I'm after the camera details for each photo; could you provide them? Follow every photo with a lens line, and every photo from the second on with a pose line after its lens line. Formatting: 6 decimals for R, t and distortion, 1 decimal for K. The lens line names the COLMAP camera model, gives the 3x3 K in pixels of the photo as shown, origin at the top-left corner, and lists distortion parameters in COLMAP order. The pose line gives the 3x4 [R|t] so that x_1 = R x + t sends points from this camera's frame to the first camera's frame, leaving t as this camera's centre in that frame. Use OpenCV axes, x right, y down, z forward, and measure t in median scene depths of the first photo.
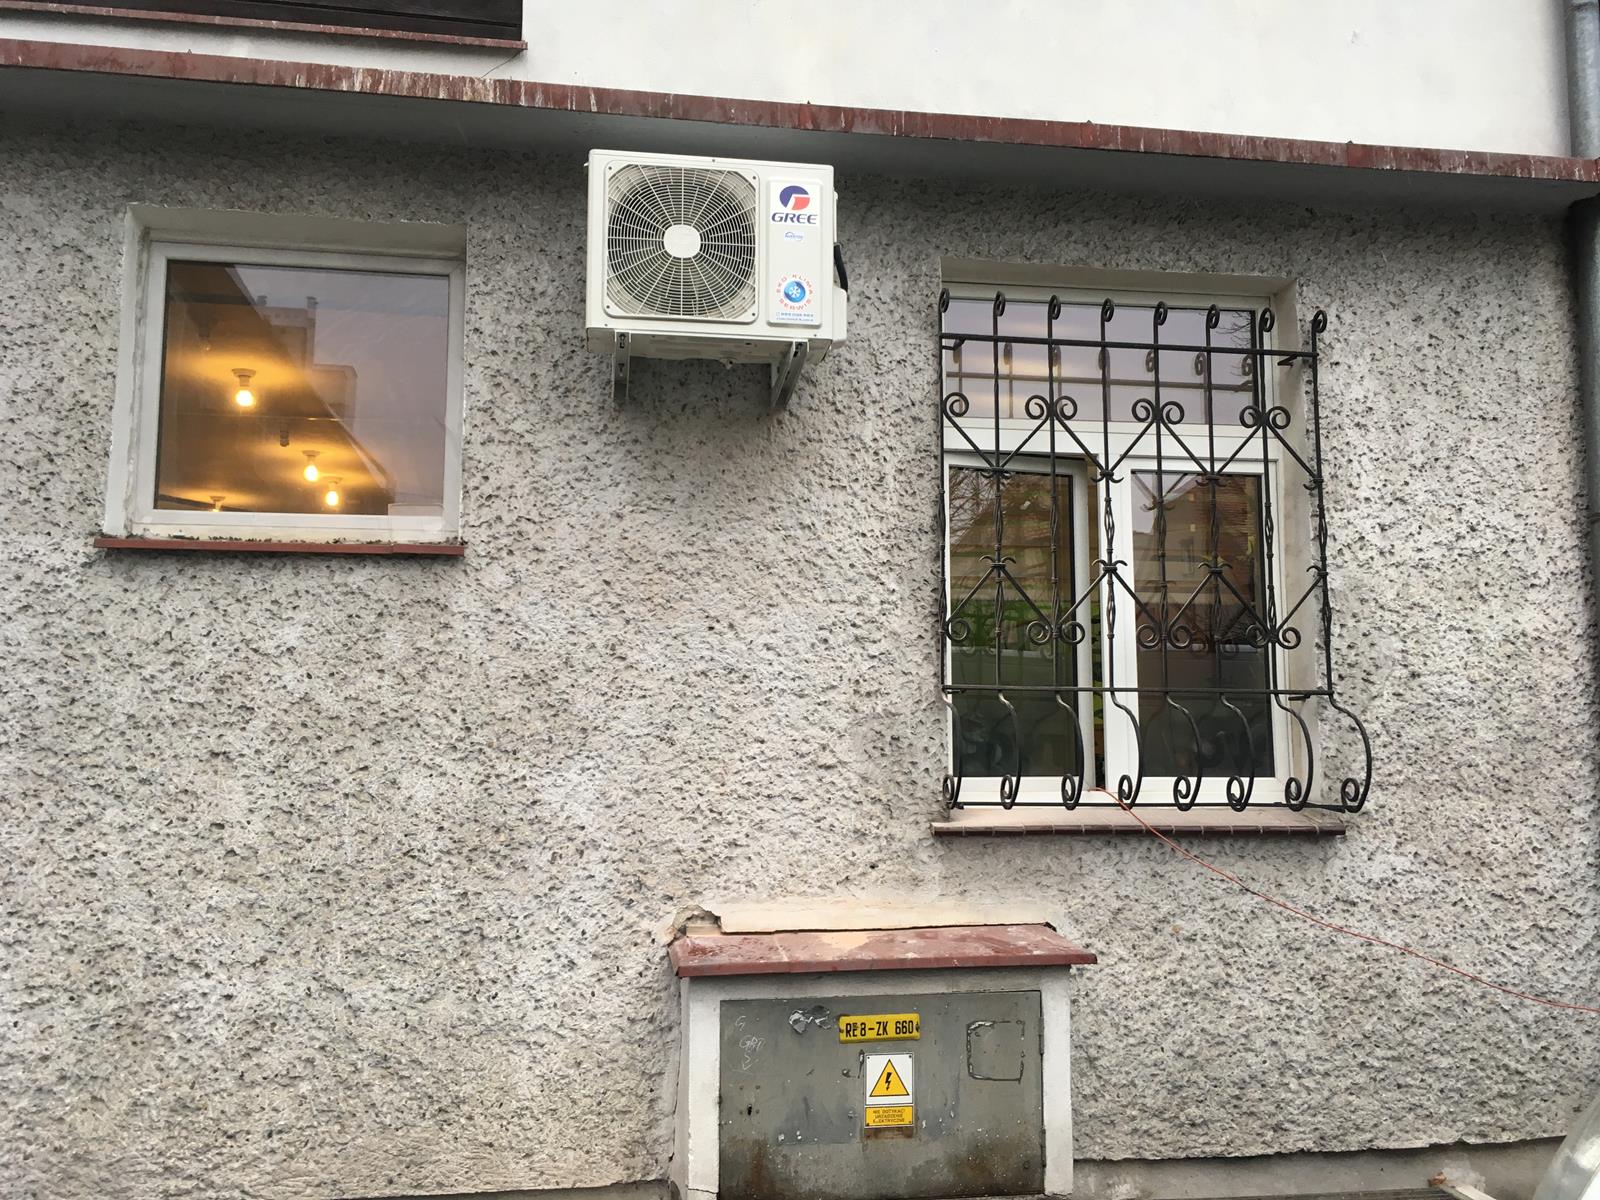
lens RADIAL K [[1347.6, 0, 800.0], [0, 1347.6, 600.0], [0, 0, 1]] dist [0.046348, -0.006524]
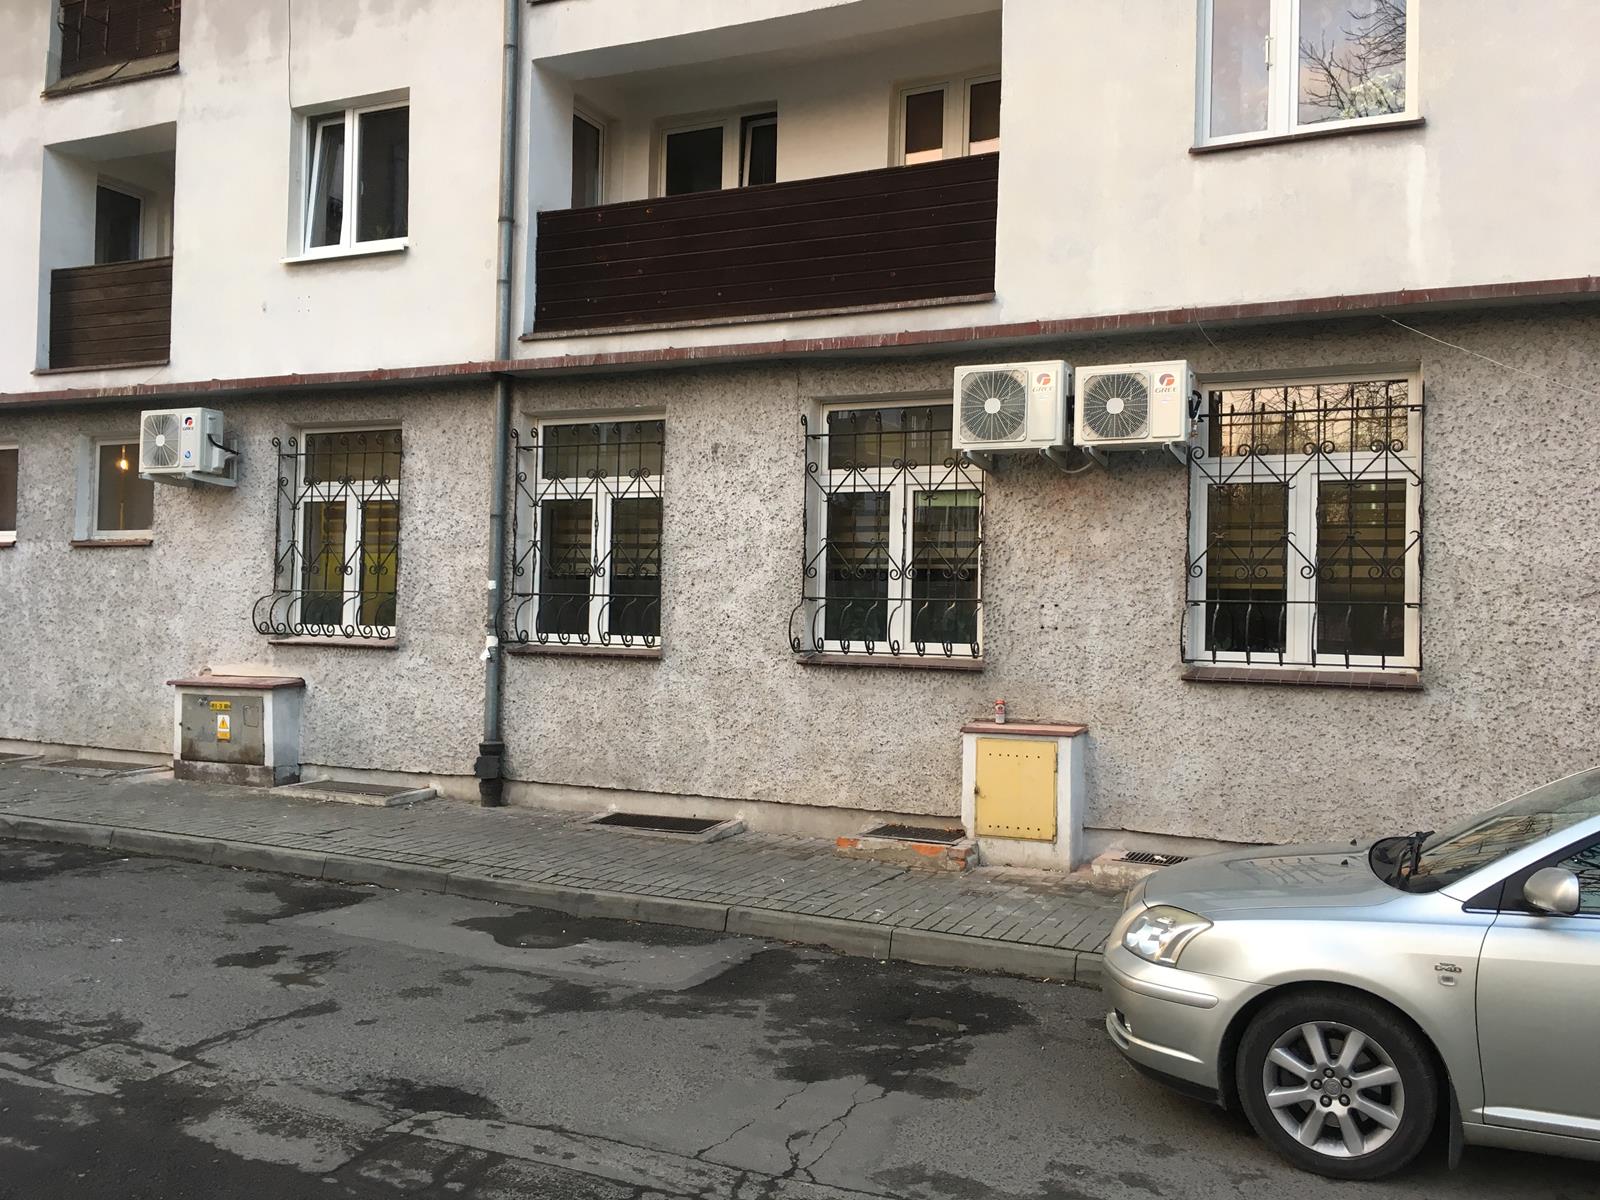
lens RADIAL K [[1347.6, 0, 800.0], [0, 1347.6, 600.0], [0, 0, 1]] dist [0.046348, -0.006524]
pose [[0.833550, 0.009232, -0.552366, 2.494985], [0.042485, 0.995828, 0.080757, -0.090217], [0.550808, -0.090782, 0.829680, -0.672921]]
